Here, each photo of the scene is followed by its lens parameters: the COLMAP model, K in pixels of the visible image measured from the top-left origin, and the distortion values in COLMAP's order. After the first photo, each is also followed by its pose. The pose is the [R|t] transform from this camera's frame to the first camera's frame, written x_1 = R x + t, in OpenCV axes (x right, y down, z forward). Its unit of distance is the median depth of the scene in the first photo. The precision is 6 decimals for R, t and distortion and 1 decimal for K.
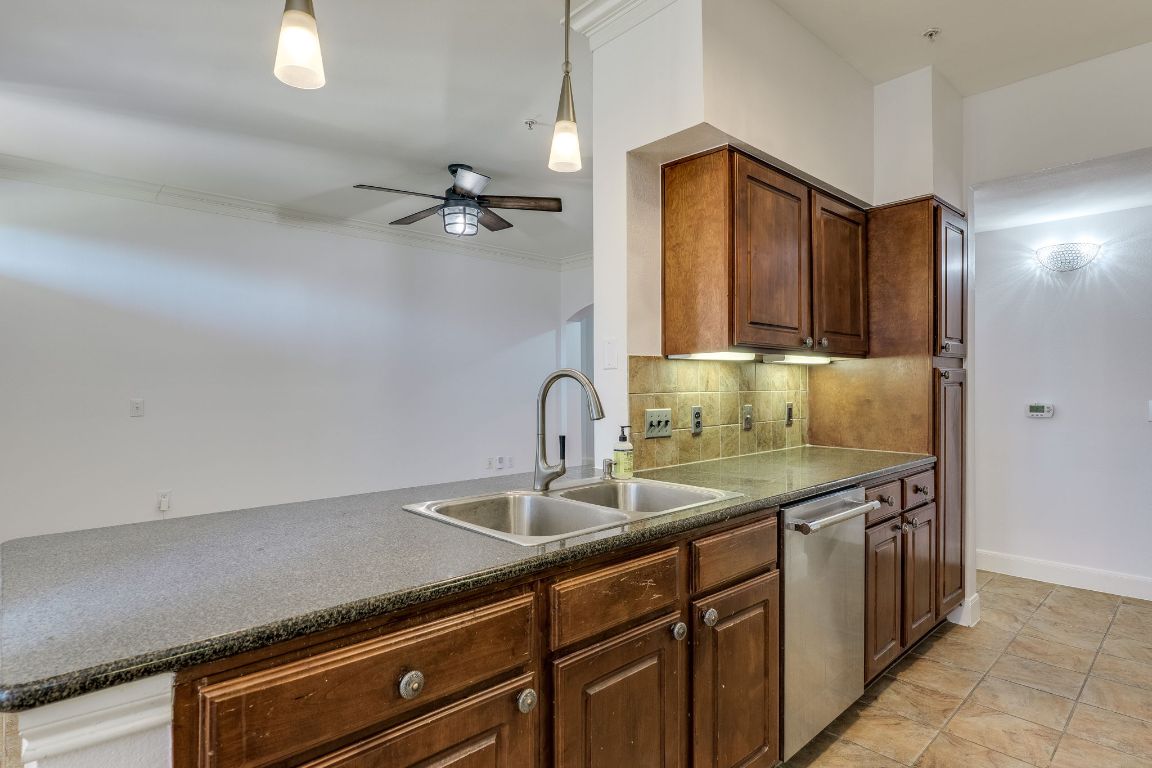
lens RADIAL K [[587.1, 0, 571.8], [0, 587.1, 386.4], [0, 0, 1]] dist [0.004262, 0.000626]
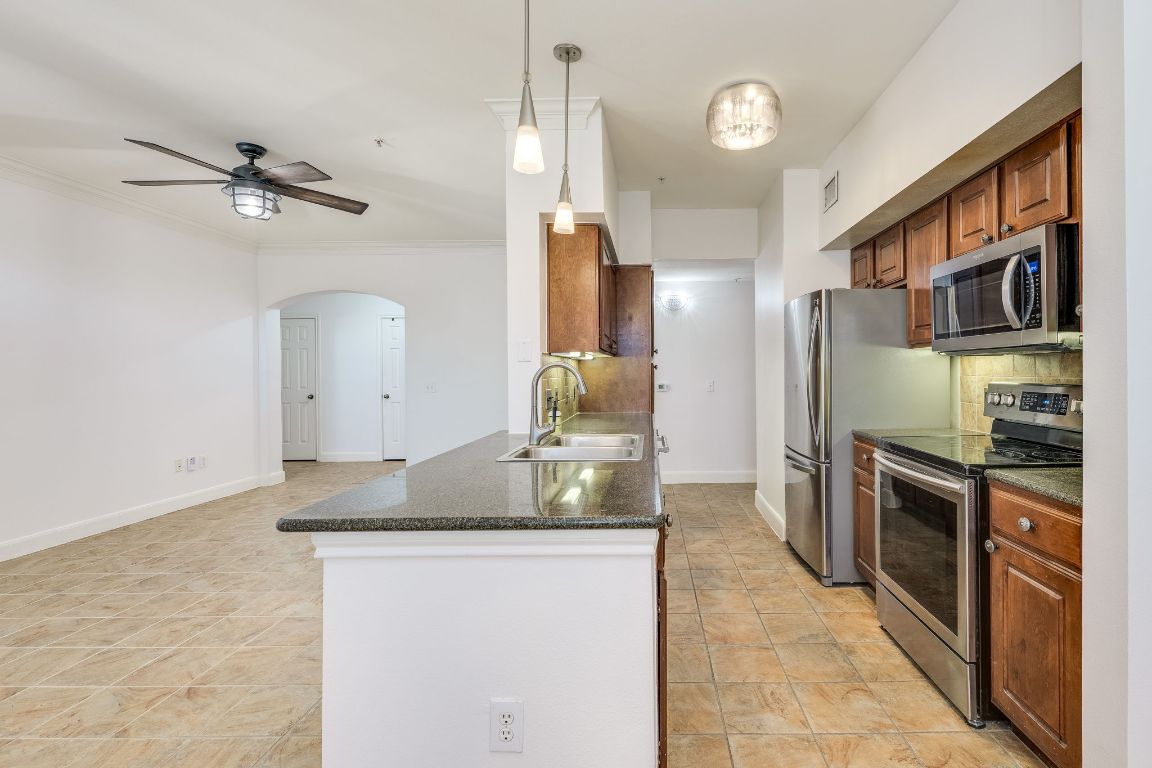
lens RADIAL K [[587.1, 0, 581.4], [0, 587.1, 373.6], [0, 0, 1]] dist [0.004262, 0.000626]
pose [[0.706536, -0.002919, 0.707671, -0.709383], [0.006321, 0.999978, -0.002187, 0.002306], [-0.707649, 0.006018, 0.706539, -0.079819]]
